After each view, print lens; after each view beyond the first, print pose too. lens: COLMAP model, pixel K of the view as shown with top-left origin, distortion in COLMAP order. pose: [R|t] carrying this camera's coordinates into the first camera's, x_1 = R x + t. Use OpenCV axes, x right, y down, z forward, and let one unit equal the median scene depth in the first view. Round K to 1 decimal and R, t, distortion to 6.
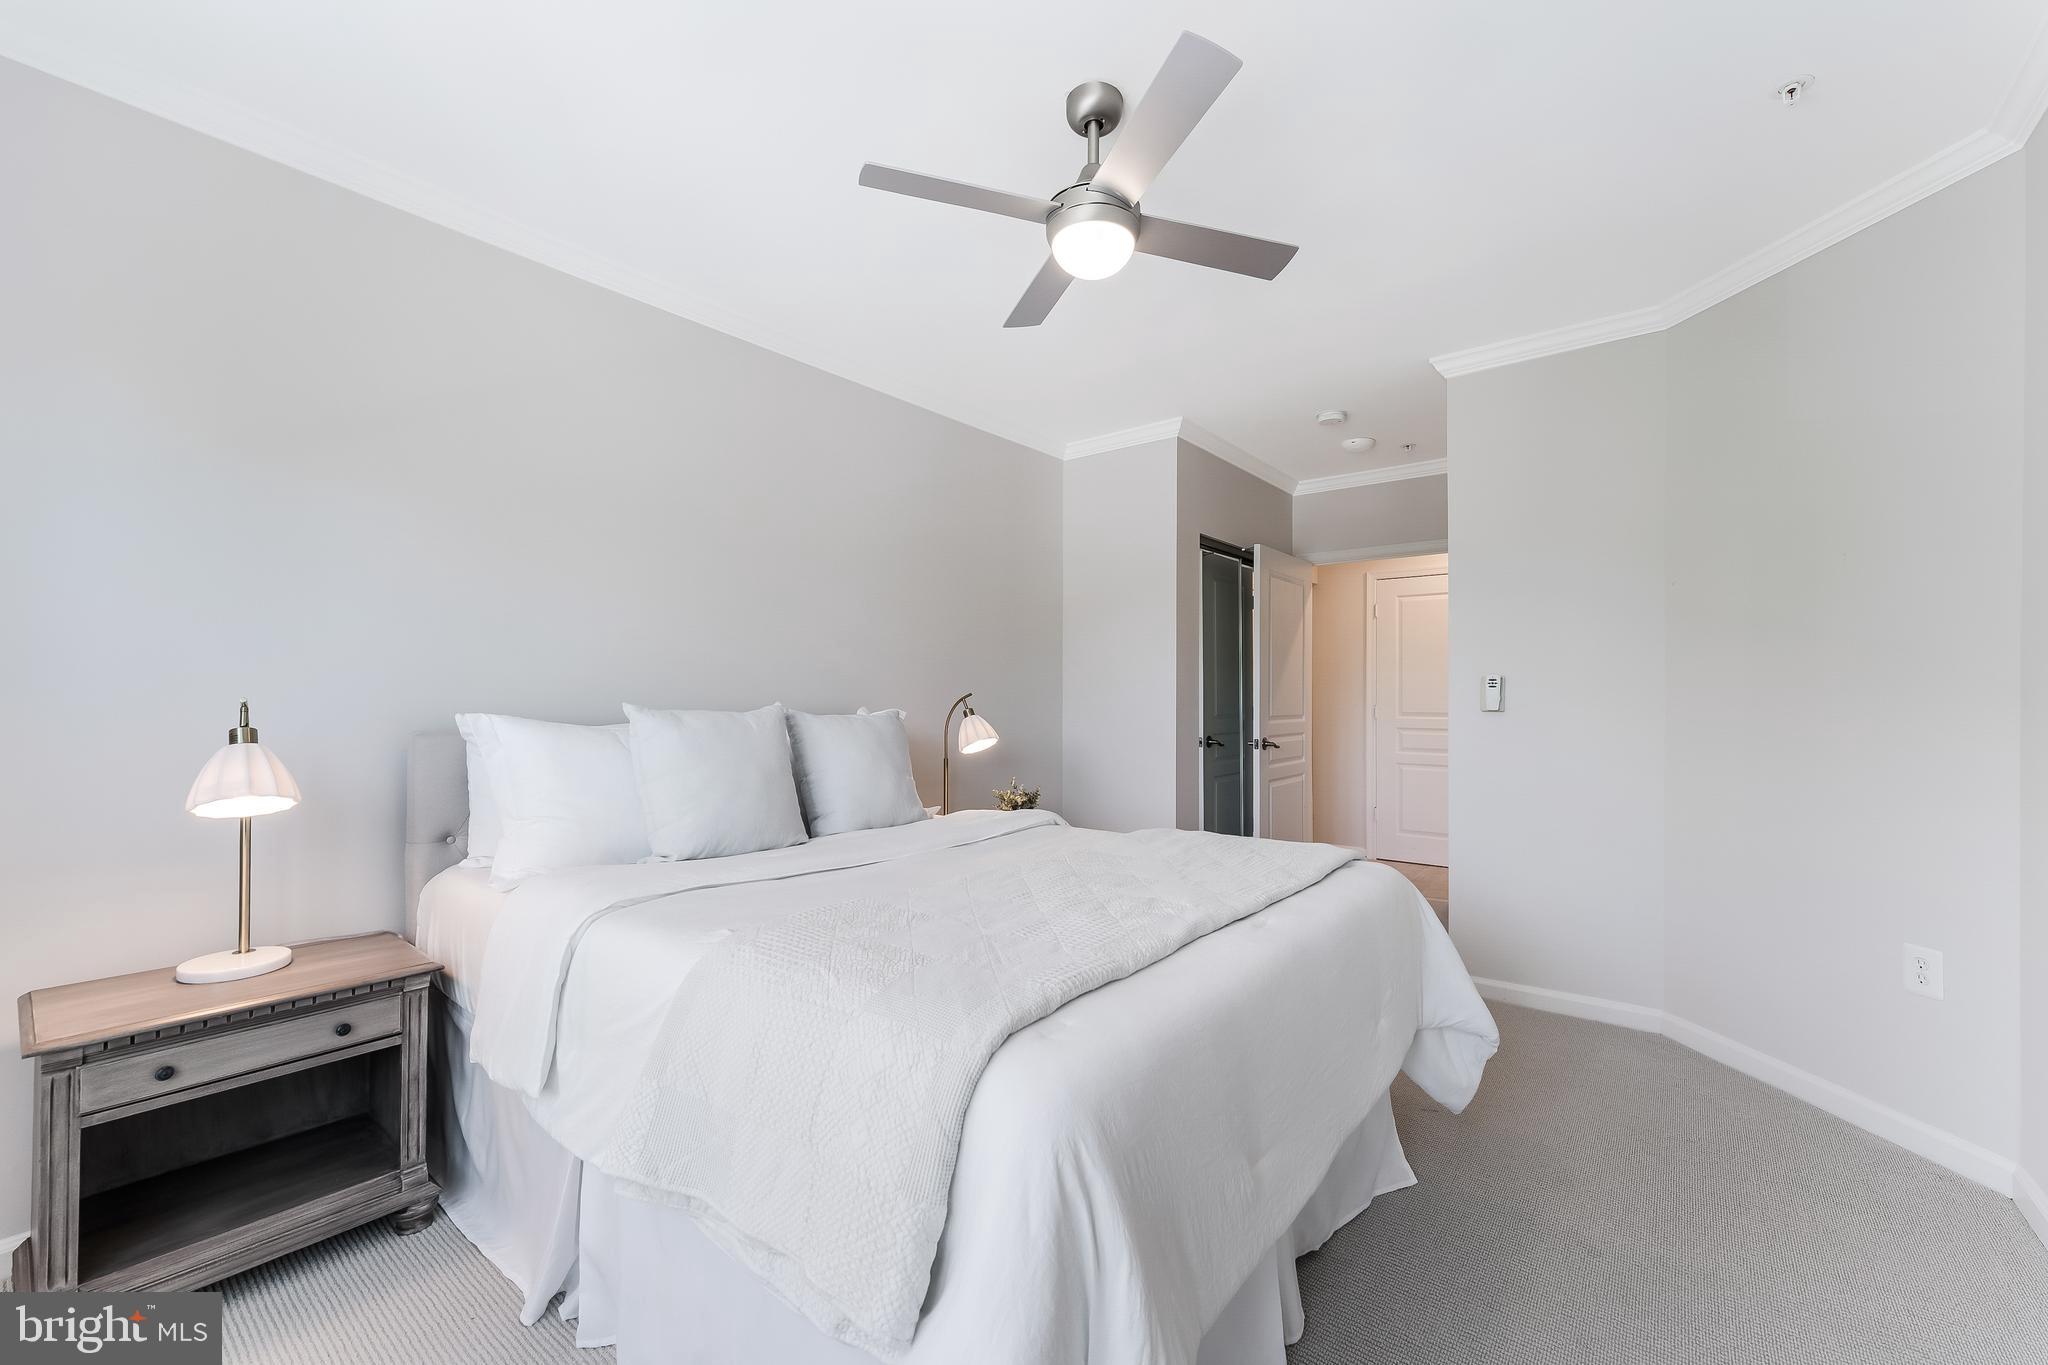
lens RADIAL K [[826.4, 0, 1032.8], [0, 826.4, 660.8], [0, 0, 1]] dist [0.000590, -0.000151]
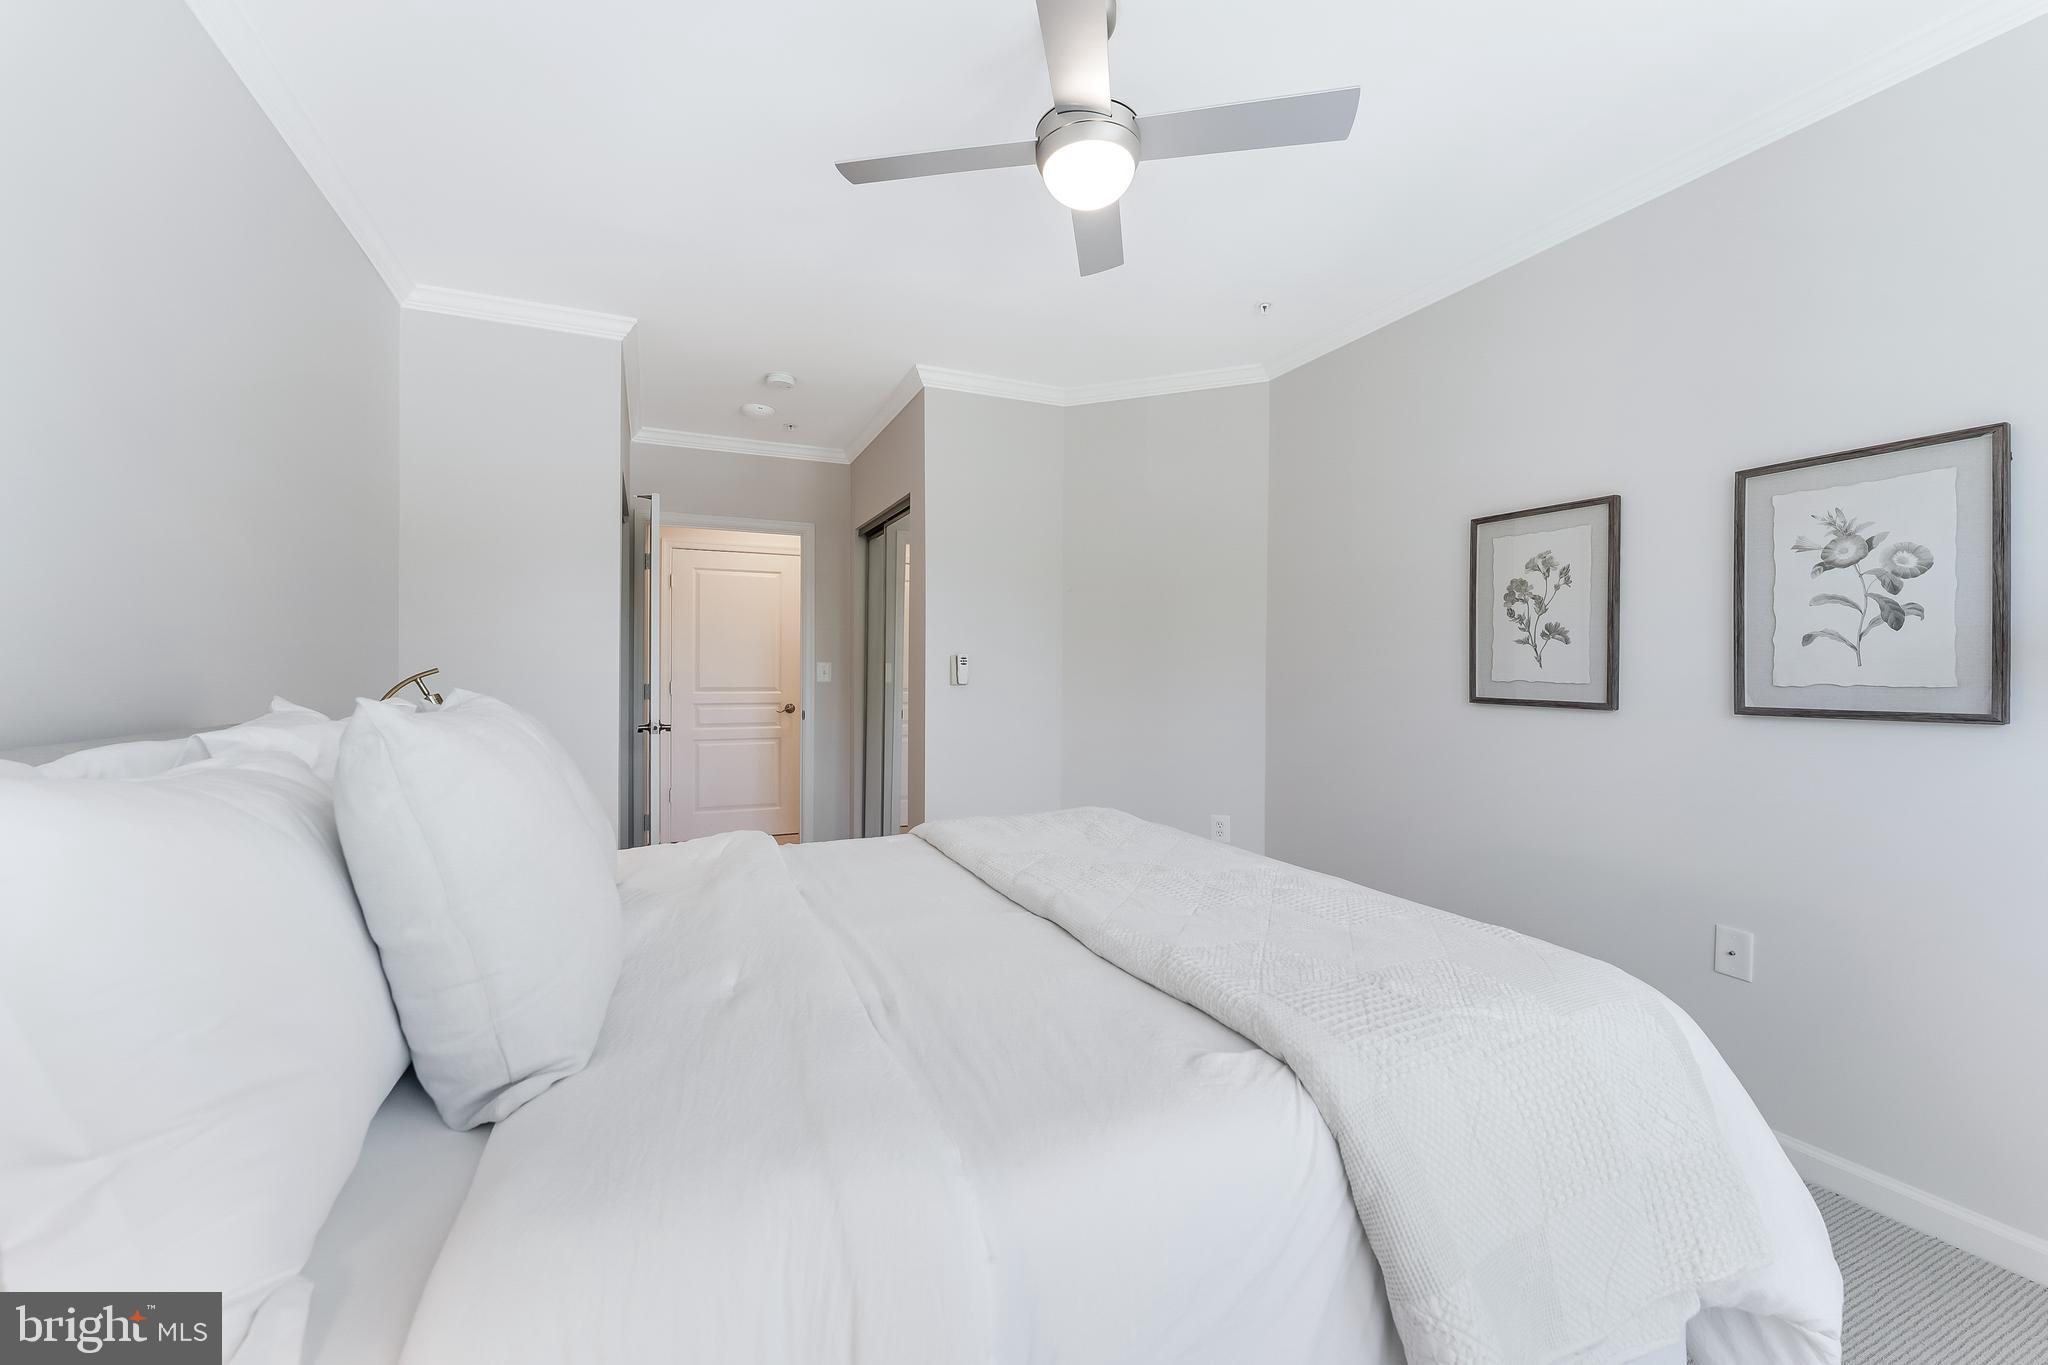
lens RADIAL K [[826.4, 0, 1032.8], [0, 826.4, 660.8], [0, 0, 1]] dist [0.000590, -0.000151]
pose [[0.455503, 0.010706, 0.890170, -0.316101], [-0.039005, 0.999207, 0.007942, 0.009291], [-0.889380, -0.038339, 0.455559, 0.265024]]
